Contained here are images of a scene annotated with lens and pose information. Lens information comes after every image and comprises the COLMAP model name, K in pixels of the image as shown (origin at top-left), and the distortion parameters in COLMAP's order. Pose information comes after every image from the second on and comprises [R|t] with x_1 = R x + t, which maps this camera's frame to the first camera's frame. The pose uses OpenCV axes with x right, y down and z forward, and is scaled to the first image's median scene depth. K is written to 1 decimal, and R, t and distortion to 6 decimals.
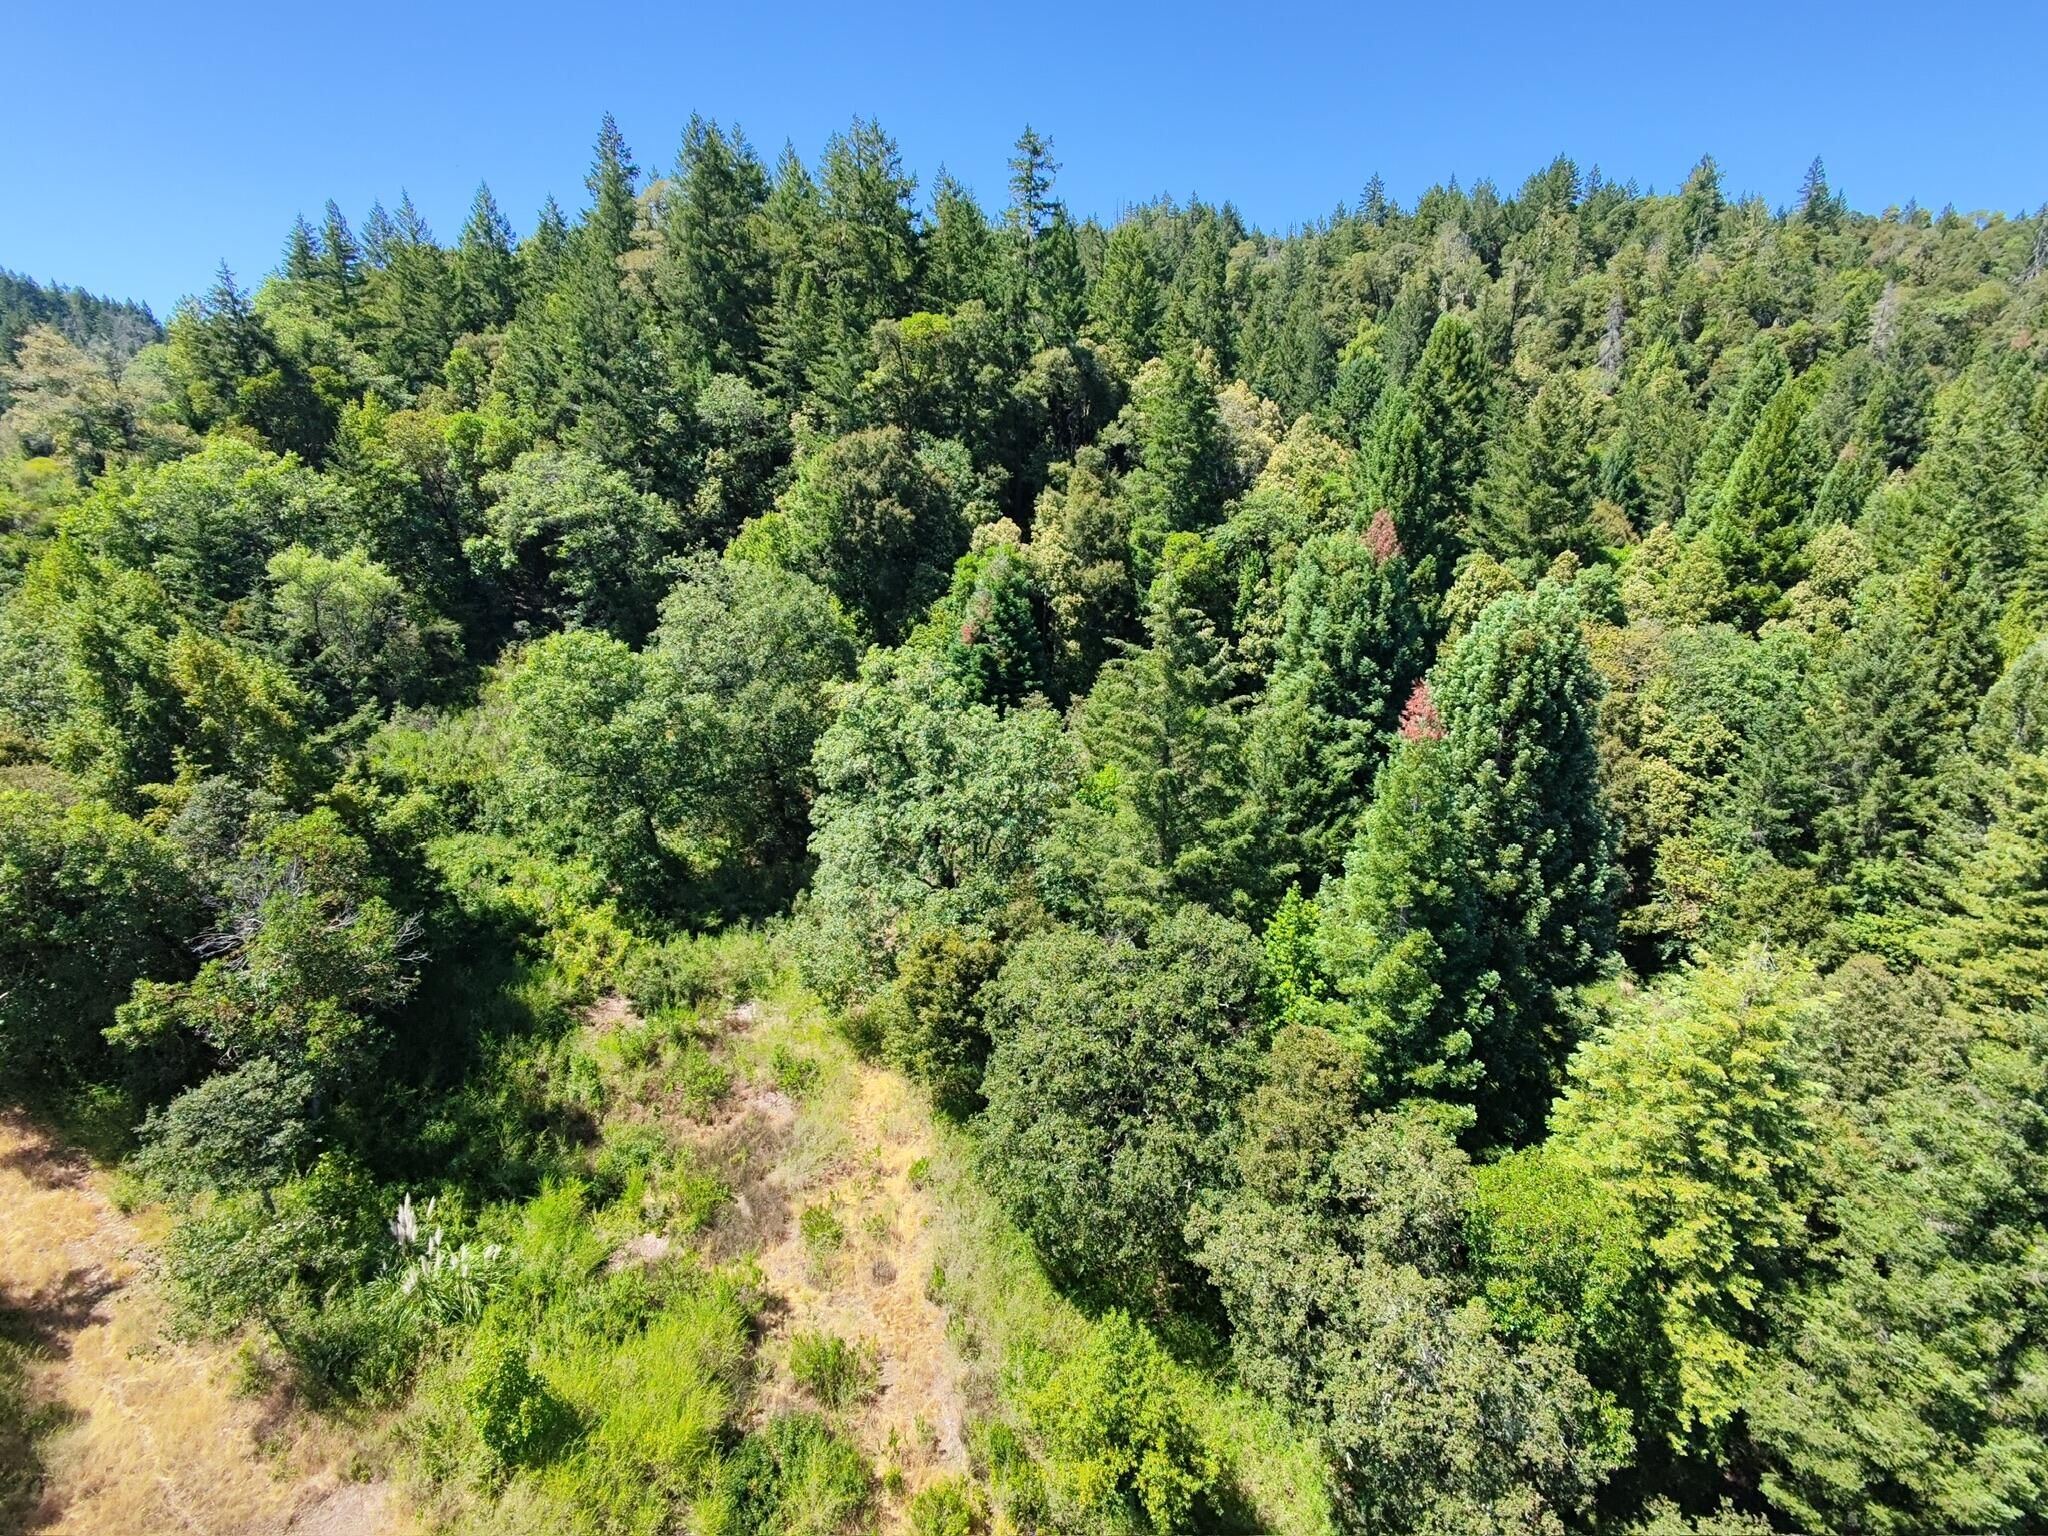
lens RADIAL K [[944.1, 0, 1036.8], [0, 944.1, 771.6], [0, 0, 1]] dist [0.013795, -0.010416]
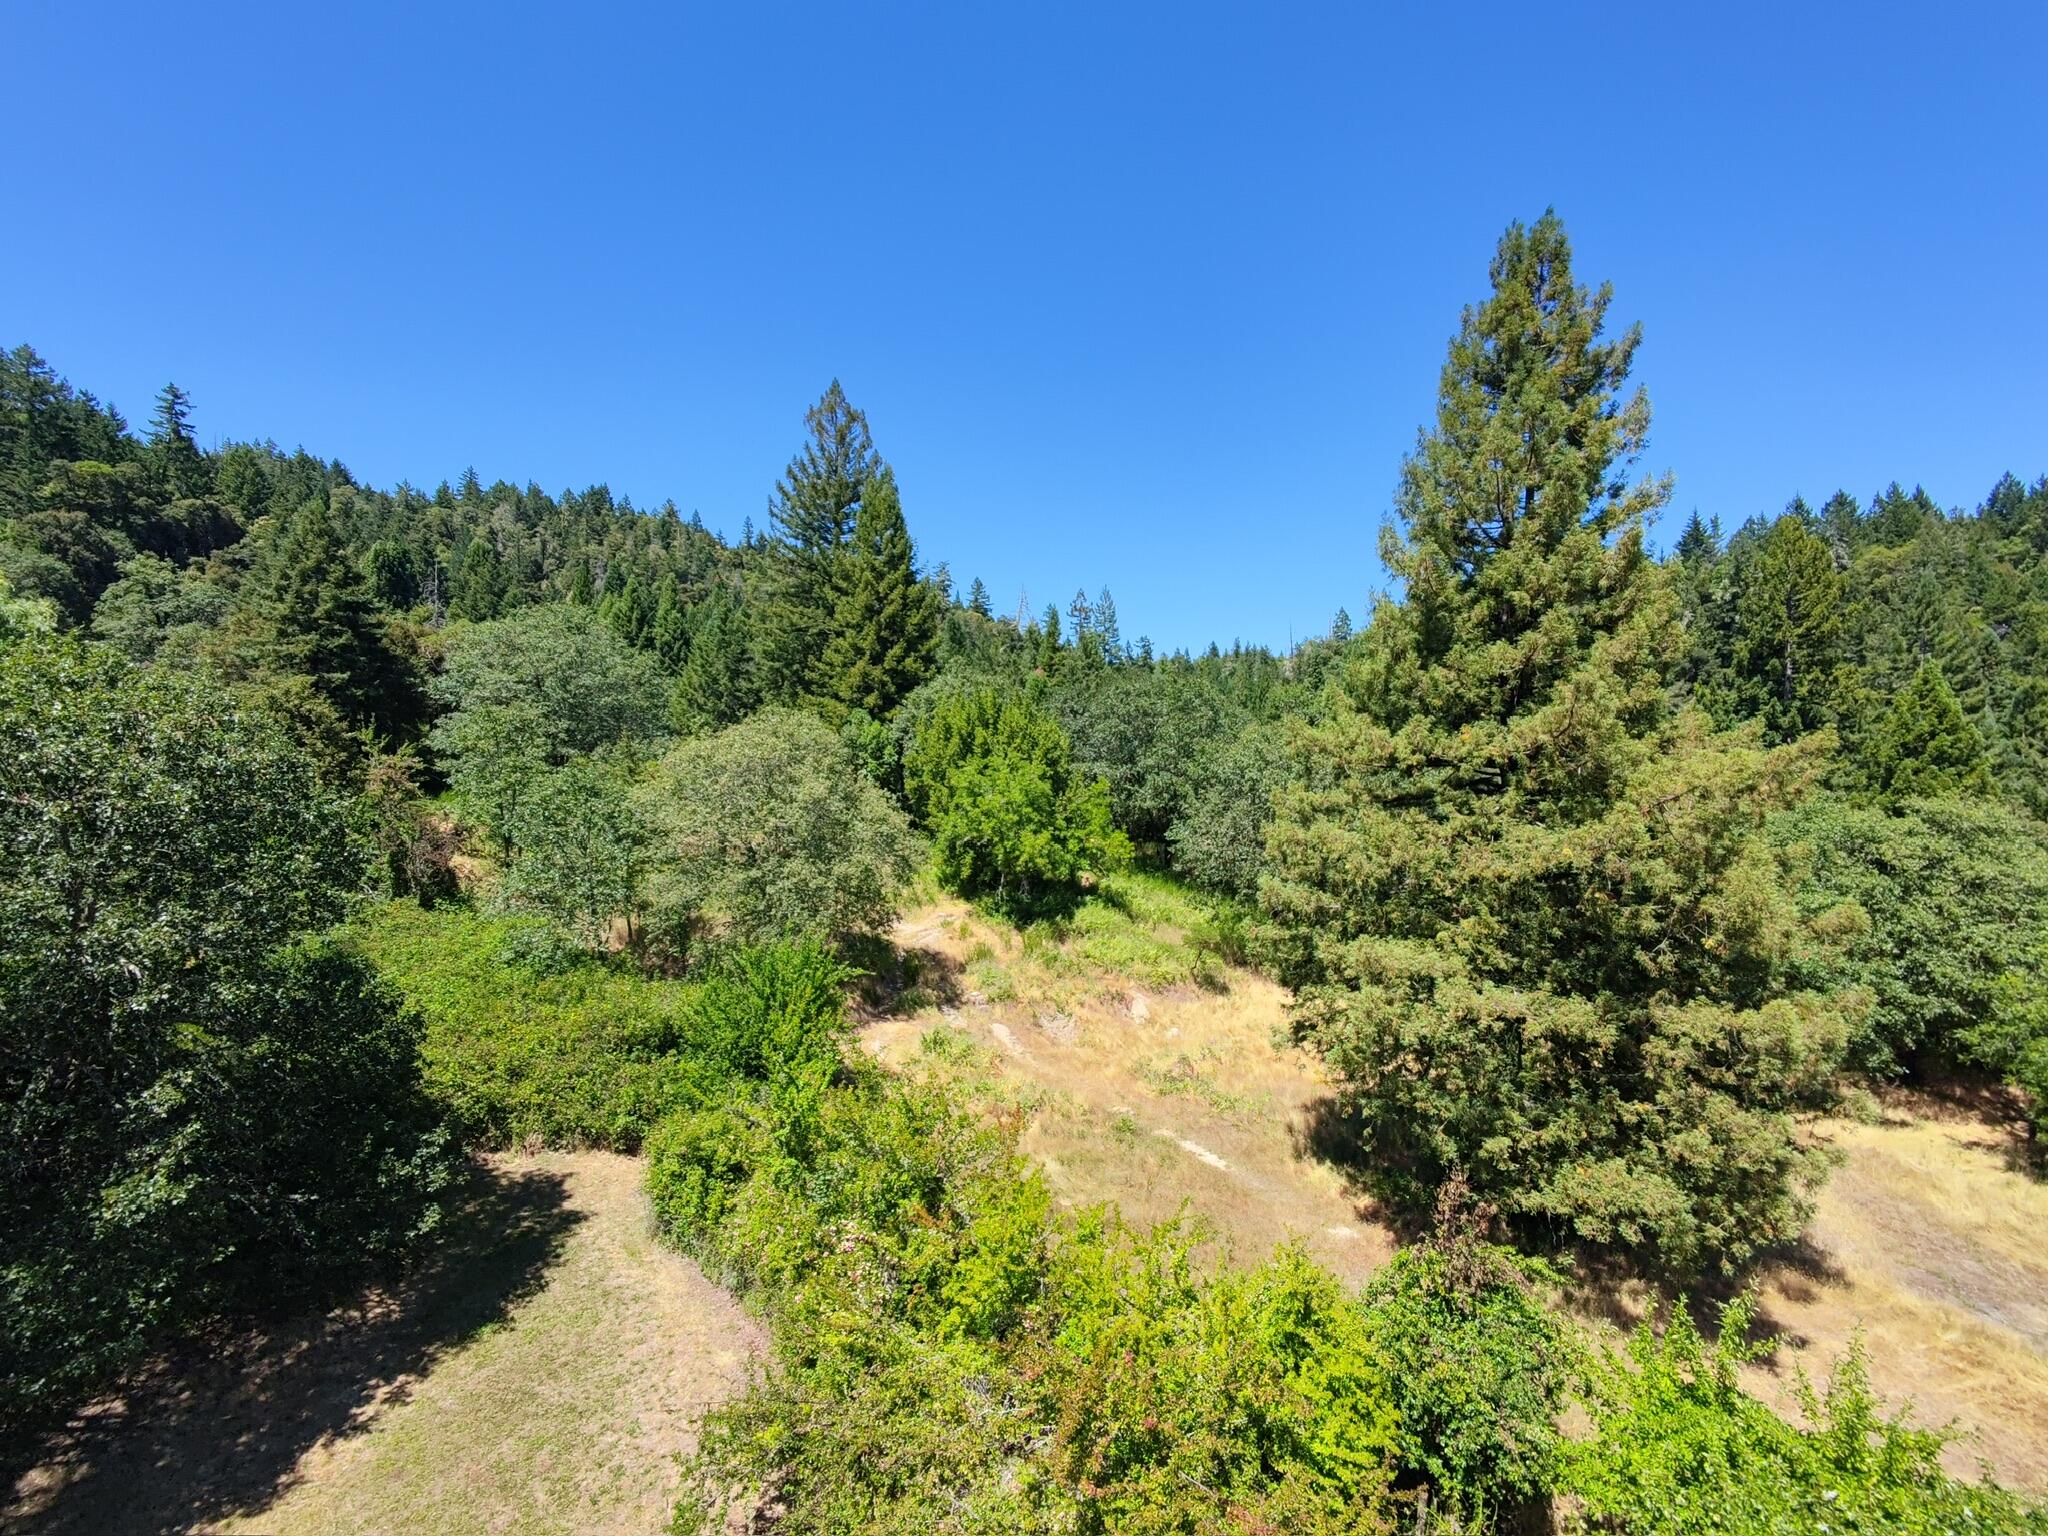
lens RADIAL K [[944.1, 0, 1036.8], [0, 944.1, 771.6], [0, 0, 1]] dist [0.013795, -0.010416]
pose [[0.697429, 0.004621, 0.716639, -0.146981], [0.195299, 0.960906, -0.196260, 0.697897], [-0.689530, 0.276836, 0.669261, -1.125476]]
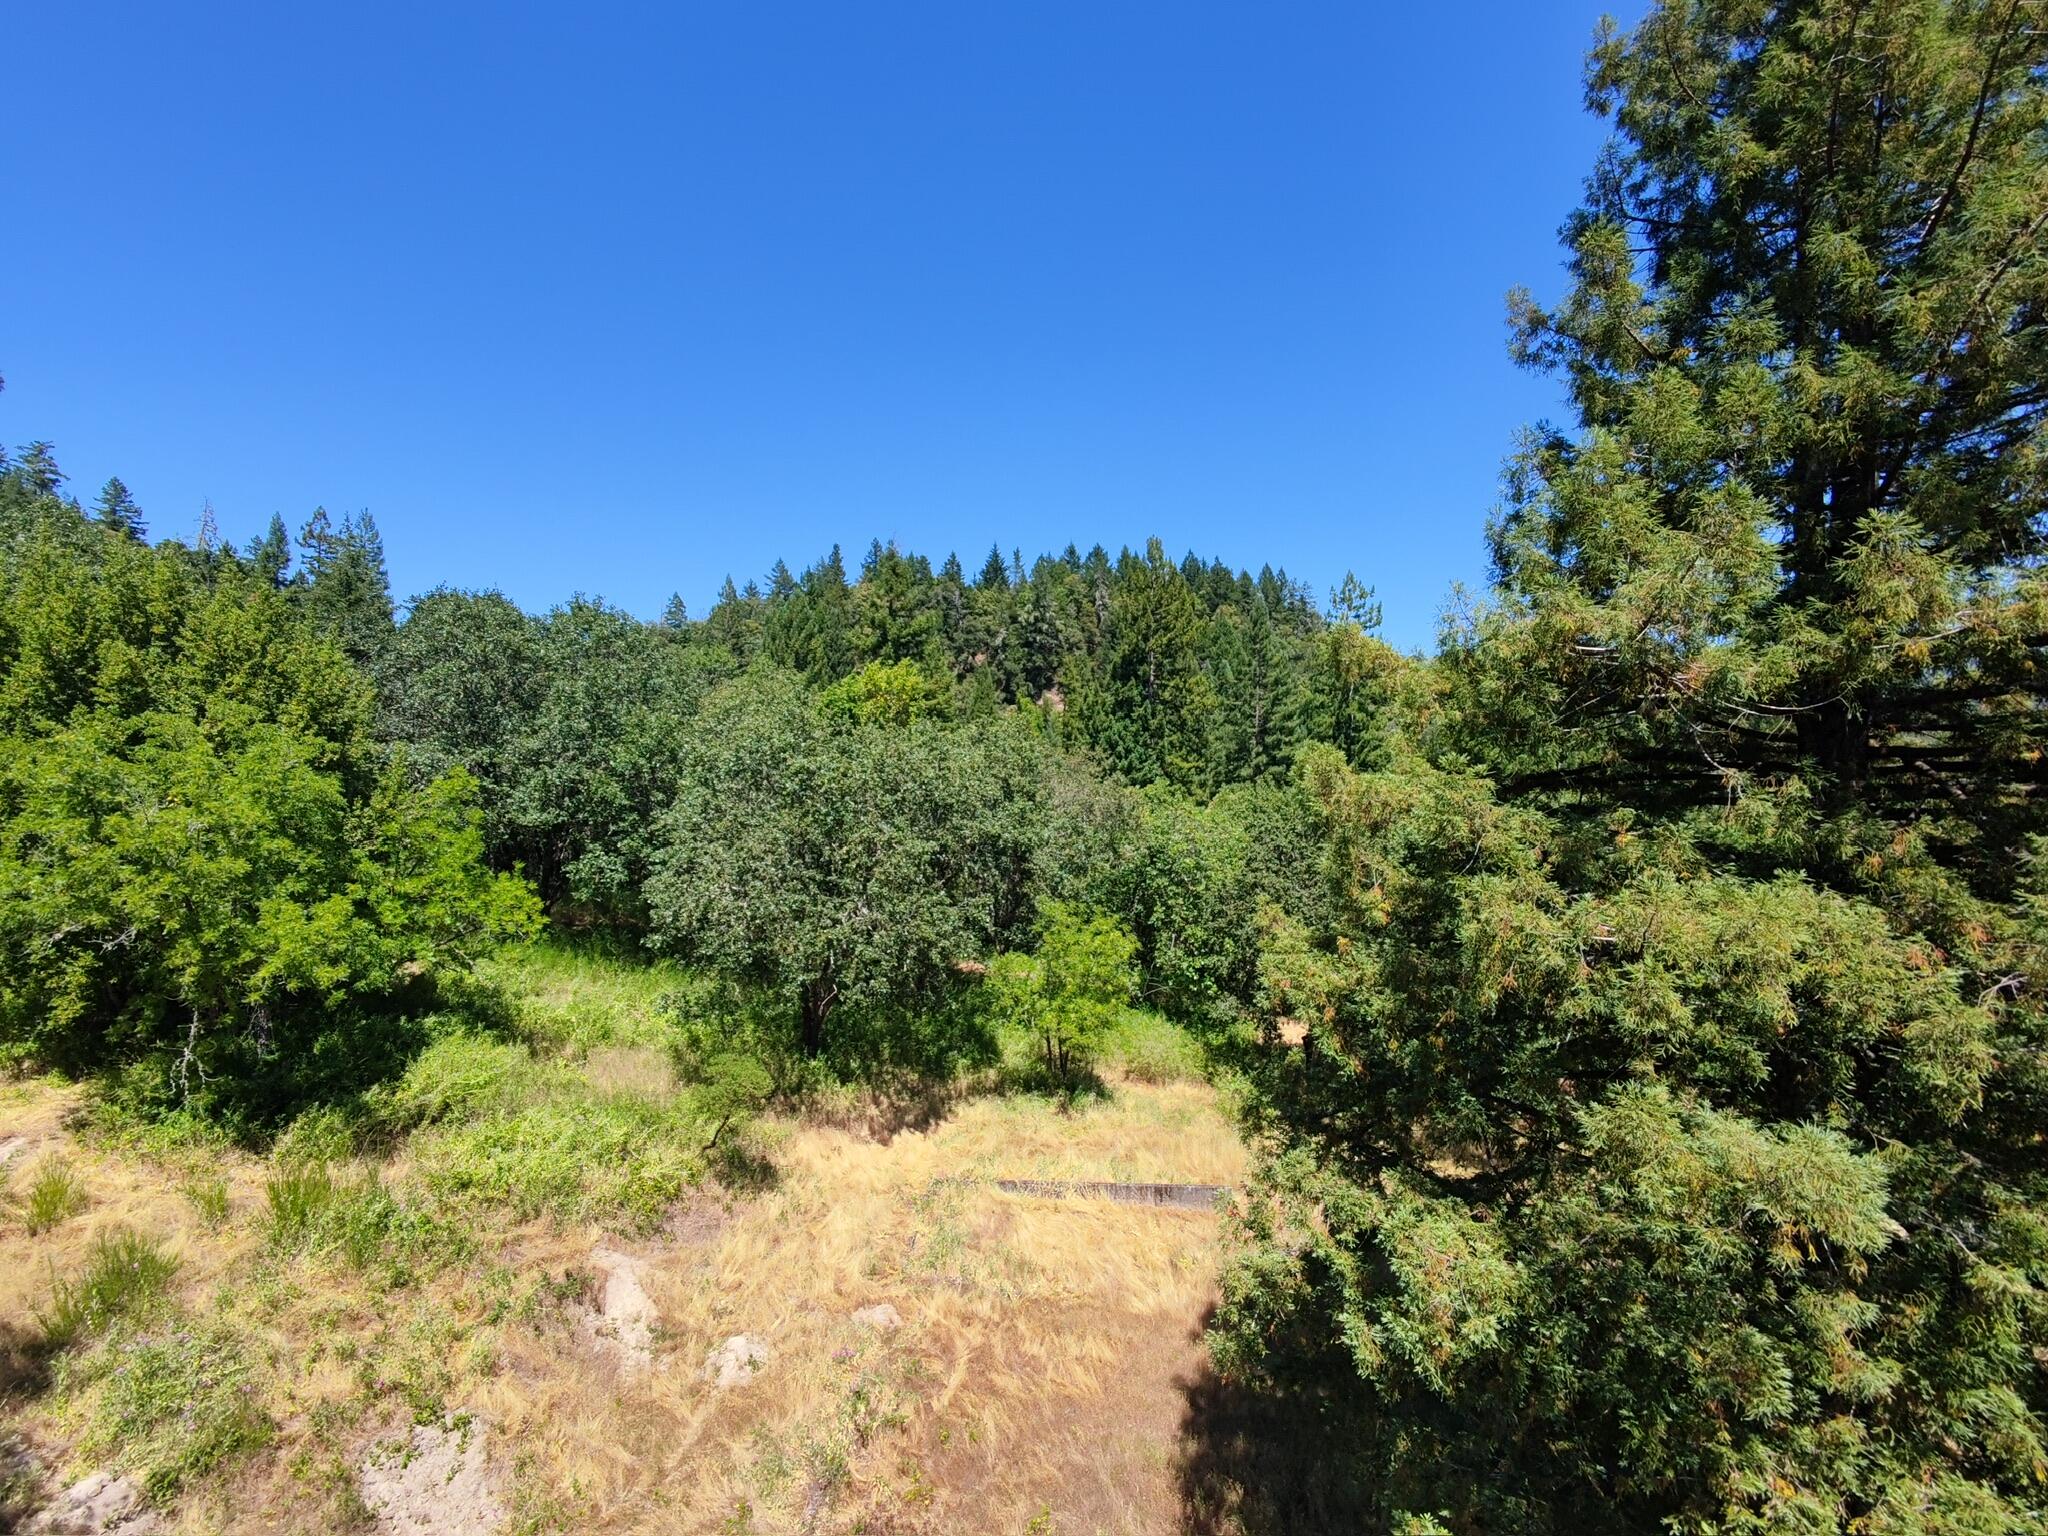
lens RADIAL K [[944.1, 0, 1036.8], [0, 944.1, 771.6], [0, 0, 1]] dist [0.013795, -0.010416]
pose [[0.063289, 0.007861, 0.997964, 0.038265], [0.274606, 0.961232, -0.024987, 0.646922], [-0.959472, 0.275628, 0.058676, -0.930029]]
